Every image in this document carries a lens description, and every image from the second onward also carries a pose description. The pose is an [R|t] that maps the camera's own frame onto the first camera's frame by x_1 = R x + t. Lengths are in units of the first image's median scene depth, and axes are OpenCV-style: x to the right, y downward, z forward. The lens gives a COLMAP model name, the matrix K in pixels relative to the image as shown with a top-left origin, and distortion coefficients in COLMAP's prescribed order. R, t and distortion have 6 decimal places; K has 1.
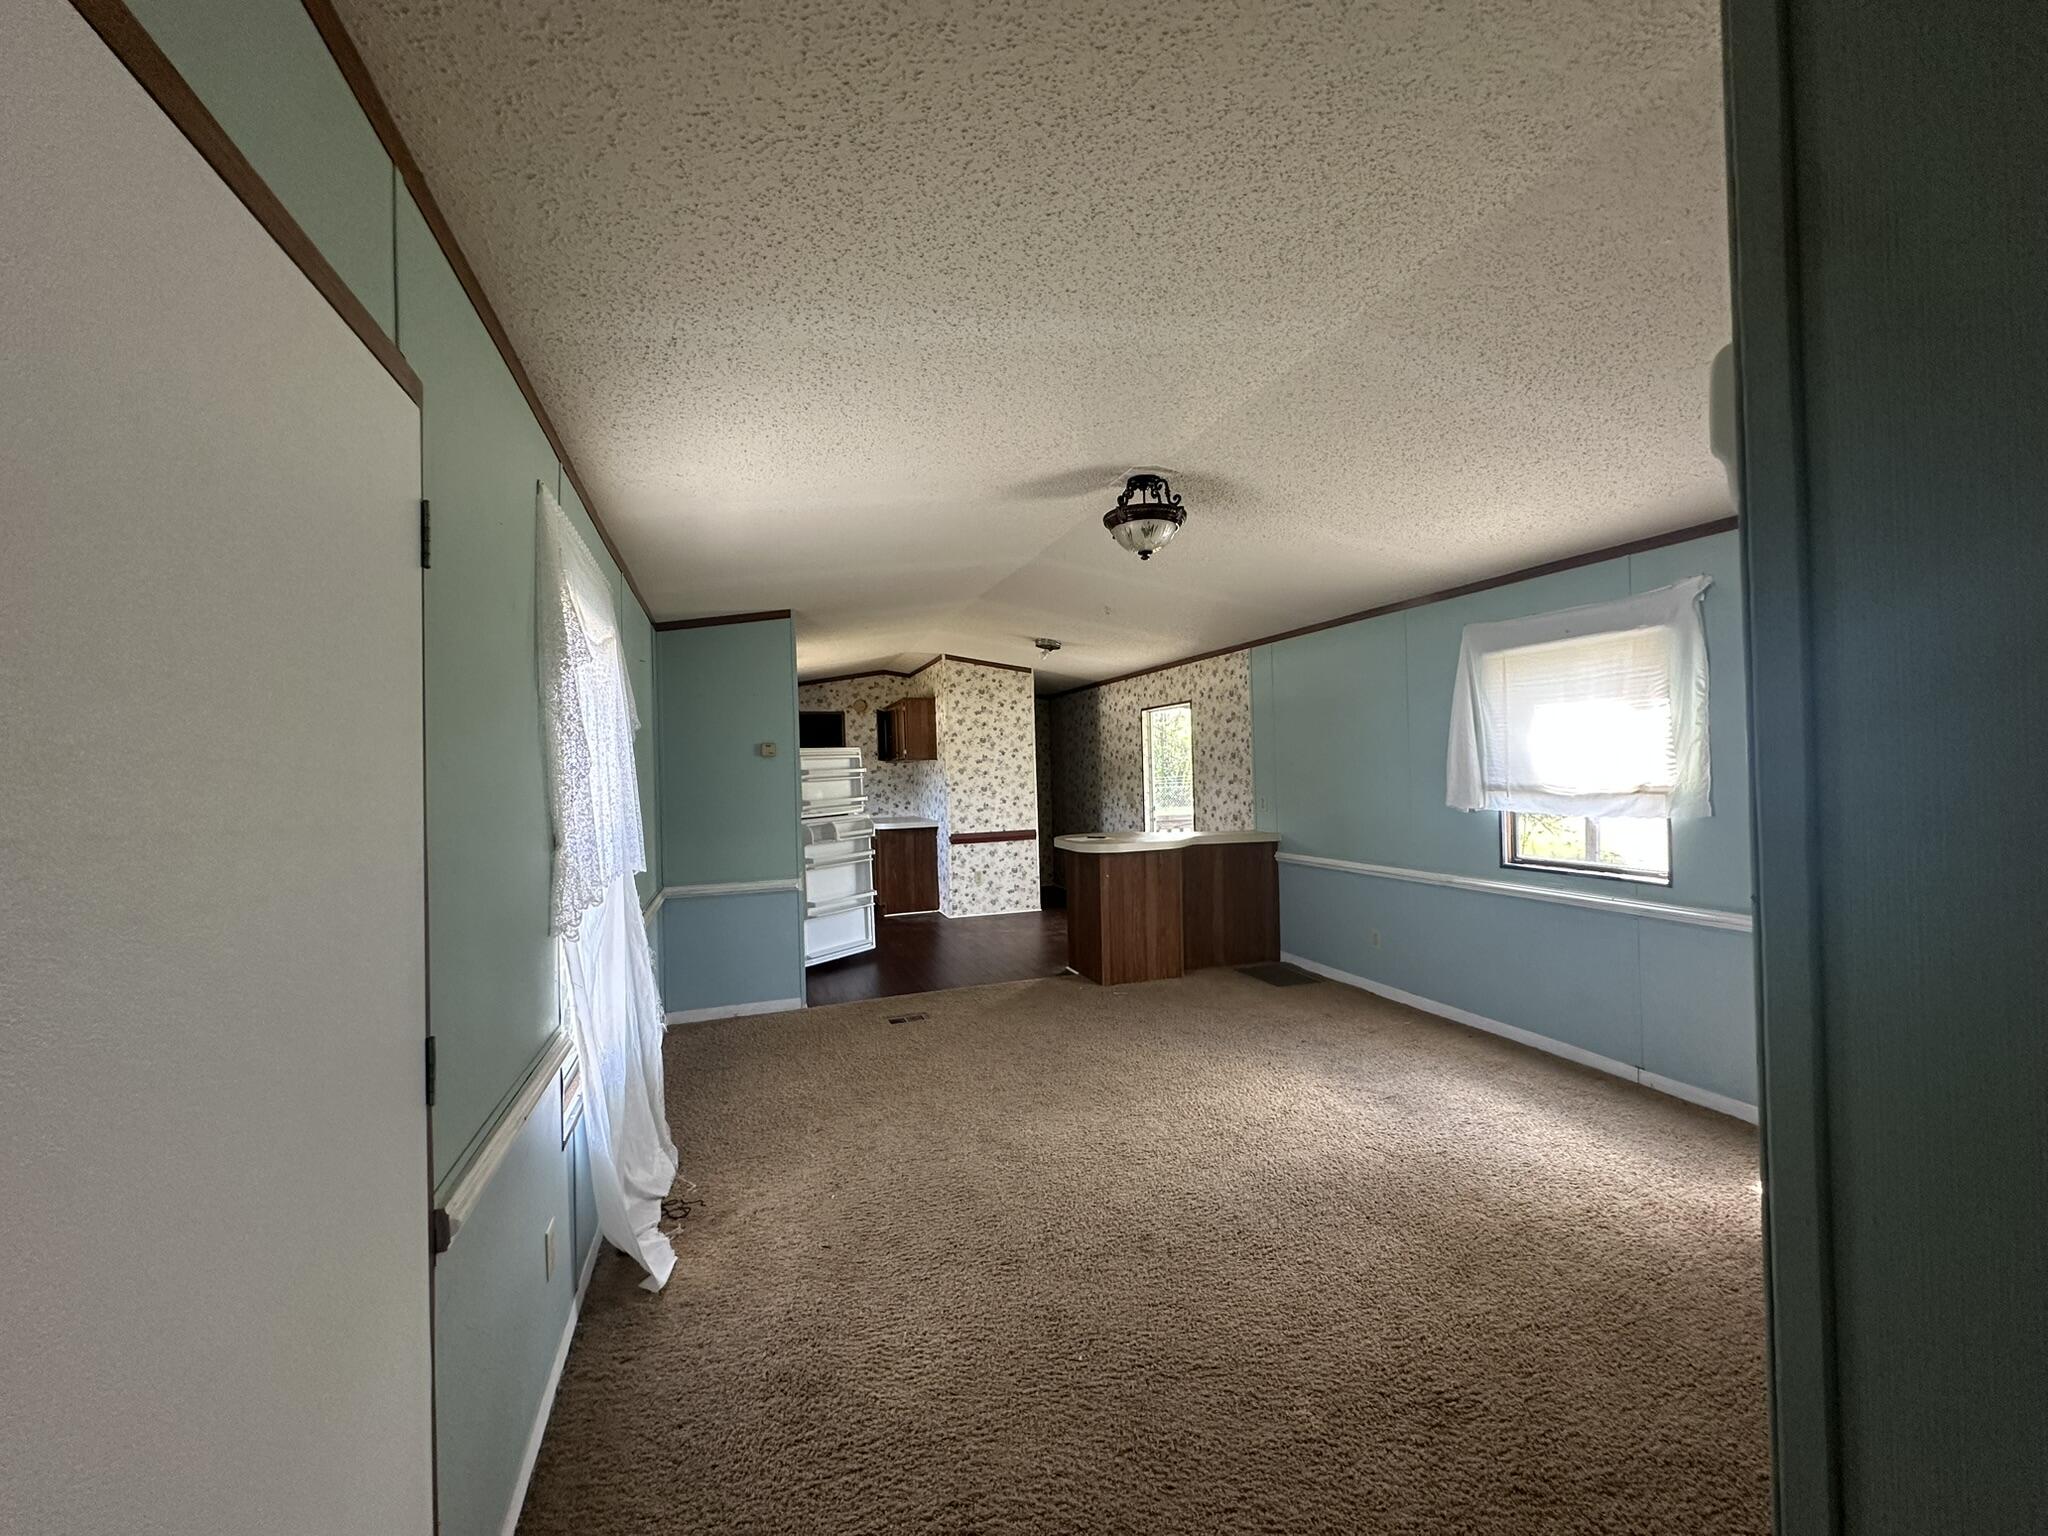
lens RADIAL K [[821.7, 0, 1026.3], [0, 821.7, 764.1], [0, 0, 1]] dist [0.000314, 0.000028]
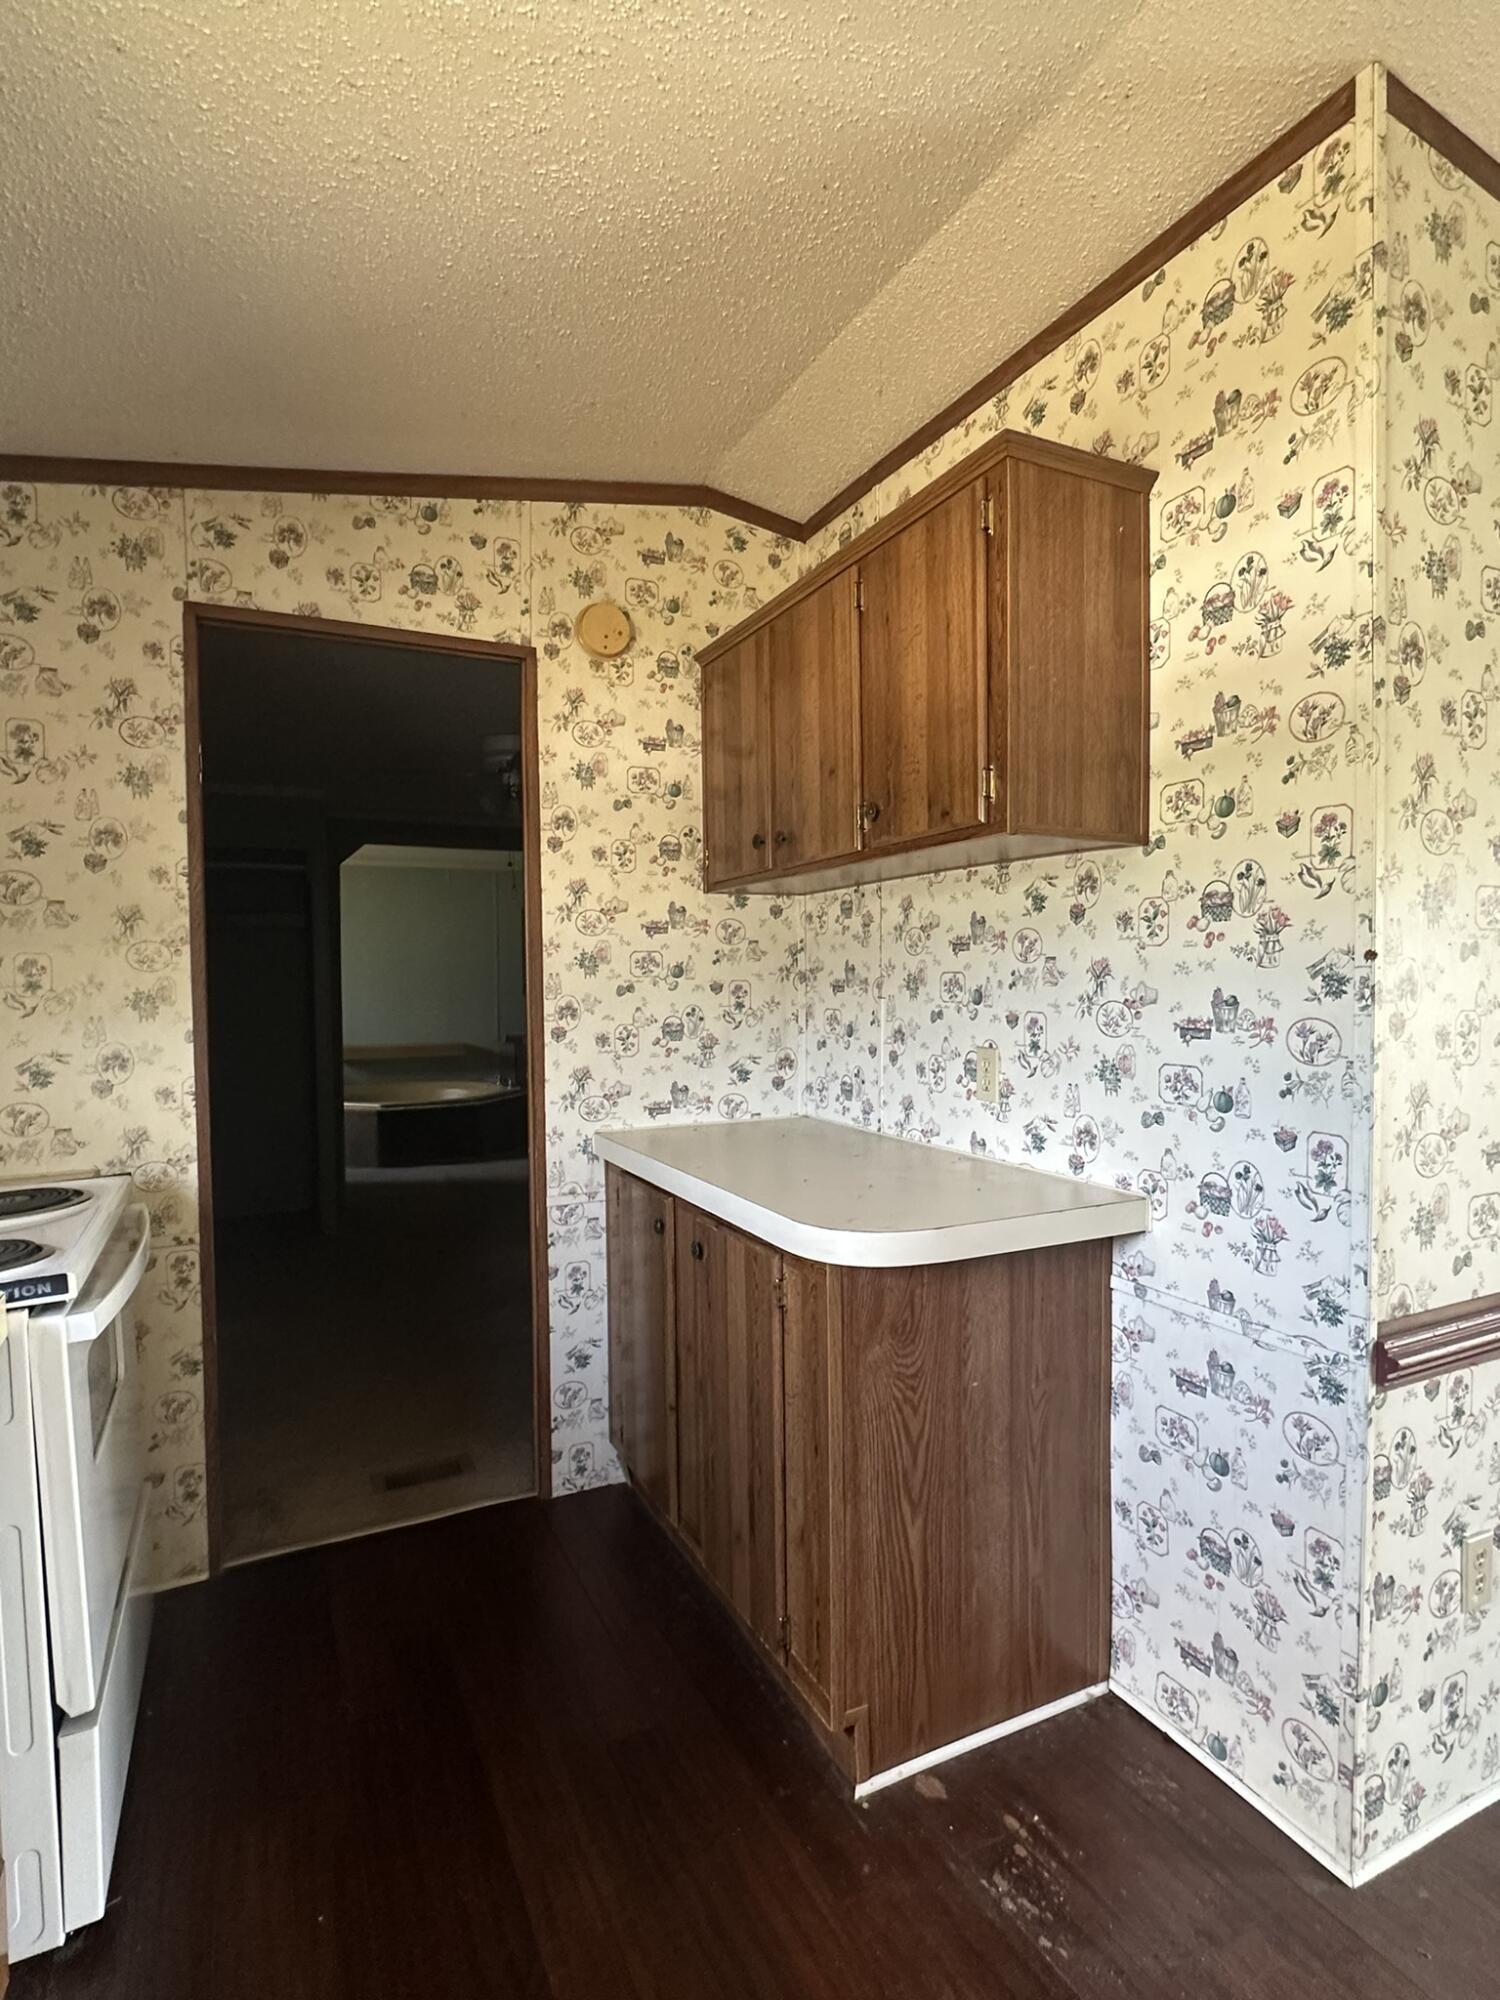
lens RADIAL K [[1032.6, 0, 750.6], [0, 1032.6, 1008.3], [0, 0, 1]] dist [-0.004428, 0.001033]
pose [[0.993045, 0.018848, 0.116220, -0.220840], [-0.023293, 0.999043, 0.037013, 0.023509], [-0.115411, -0.039462, 0.992534, 0.812168]]
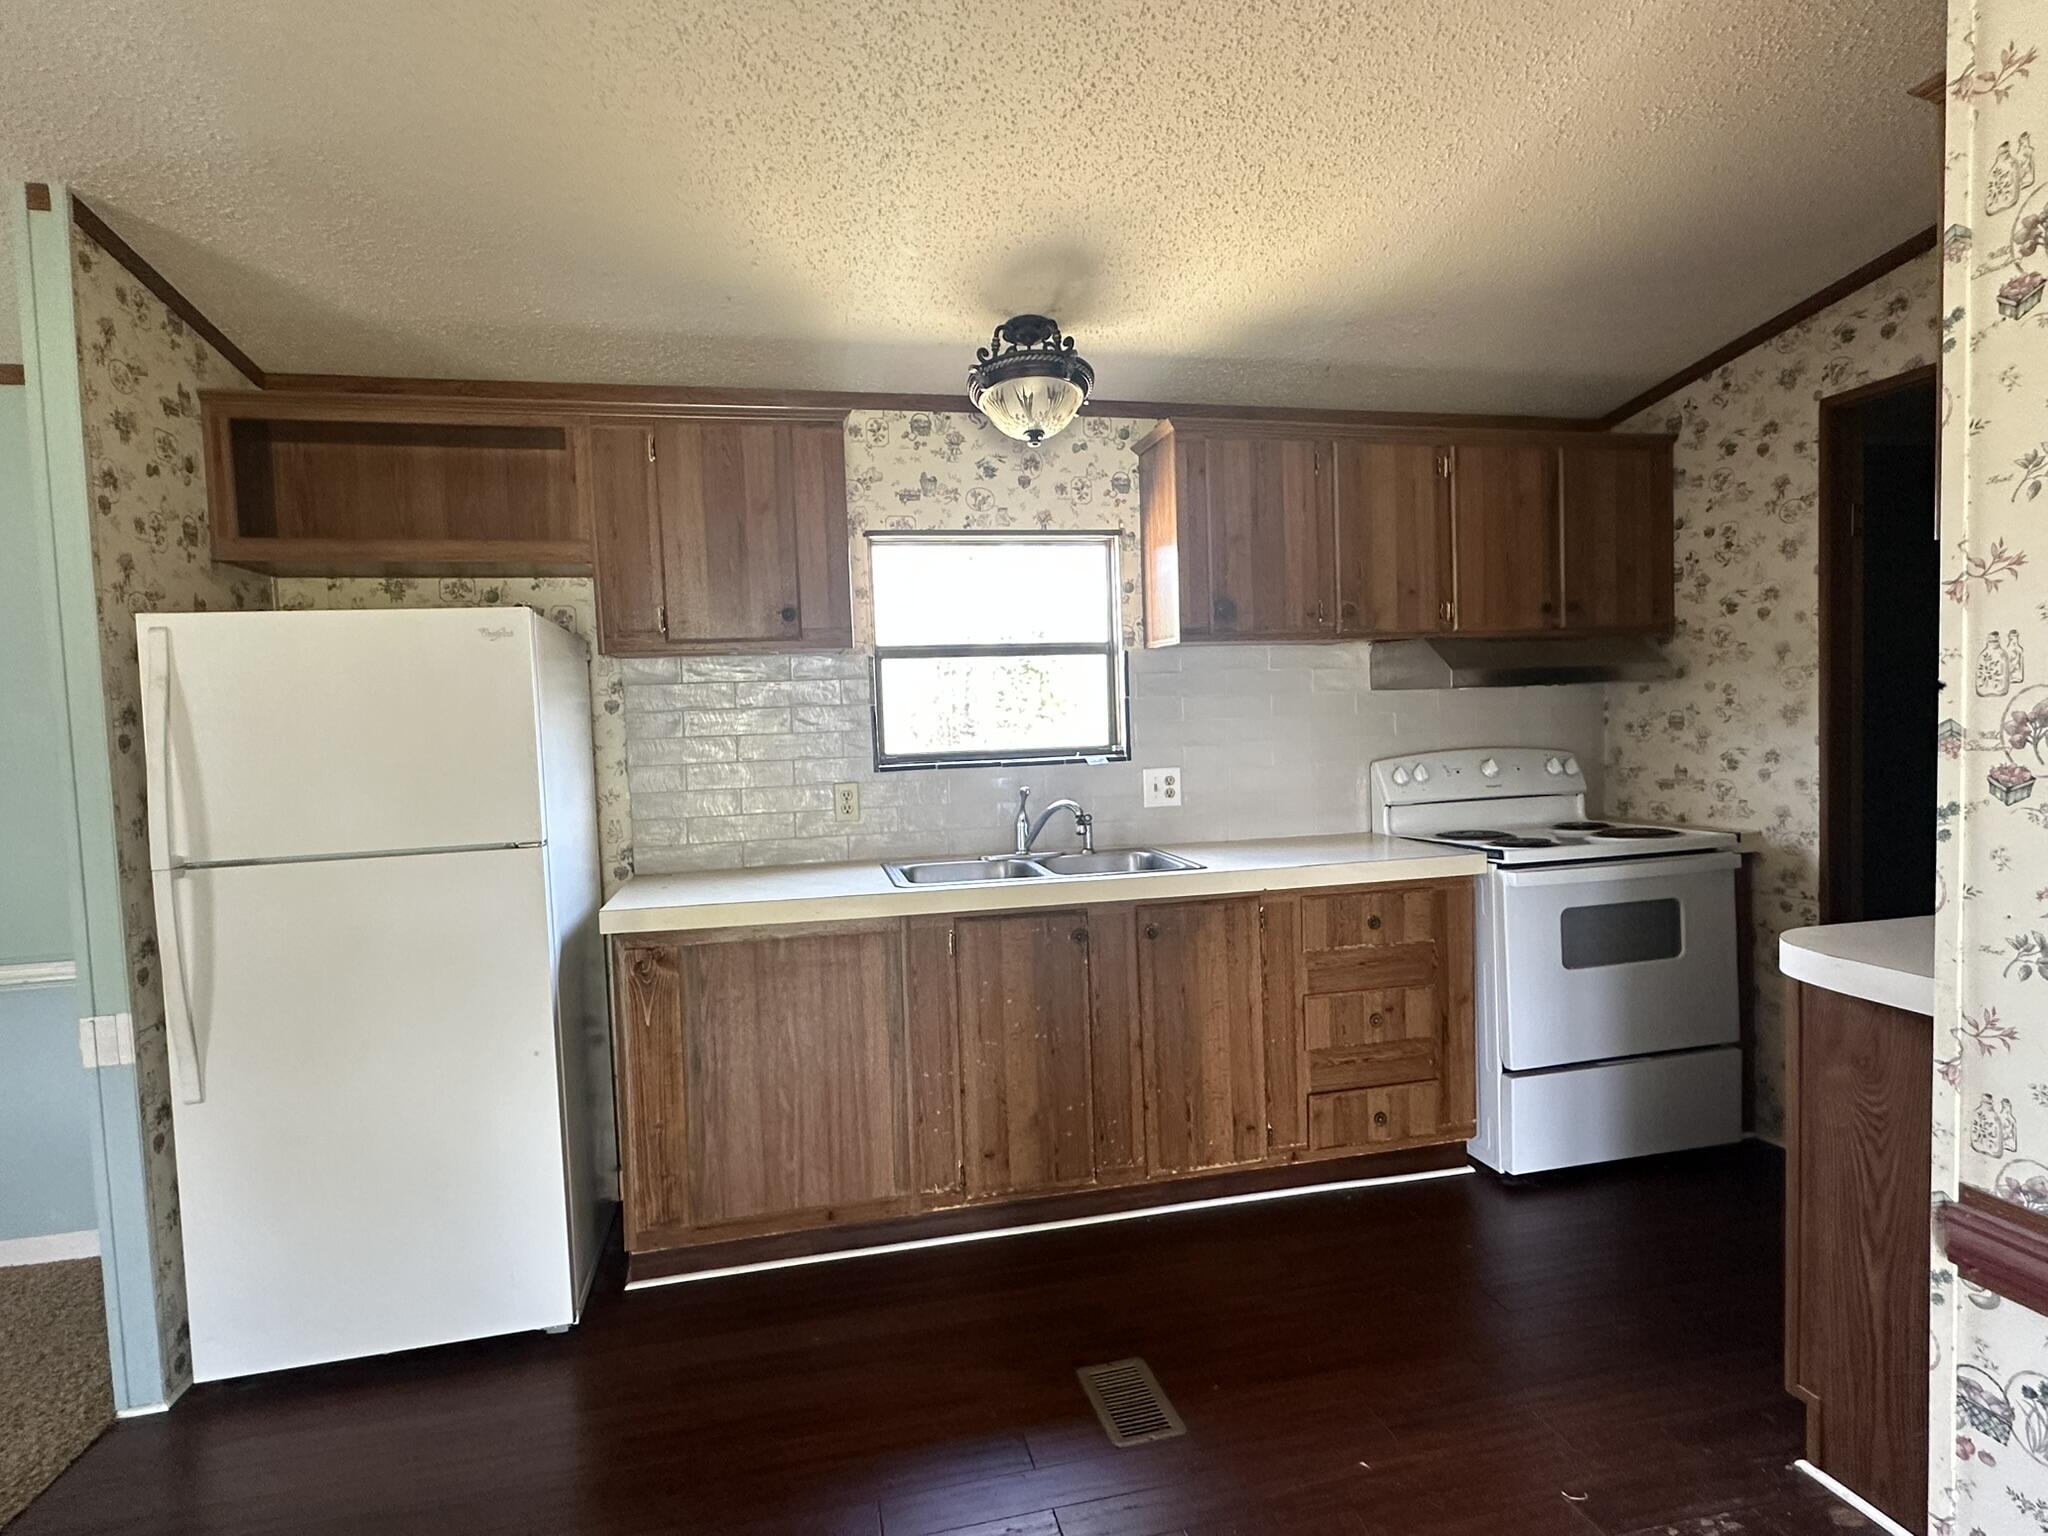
lens RADIAL K [[1057.4, 0, 1023.7], [0, 1057.4, 773.5], [0, 0, 1]] dist [-0.004428, 0.001033]
pose [[-0.112493, 0.089110, -0.989649, 0.054839], [0.046726, 0.995343, 0.084312, 0.012630], [0.992553, -0.036758, -0.116133, 0.873279]]
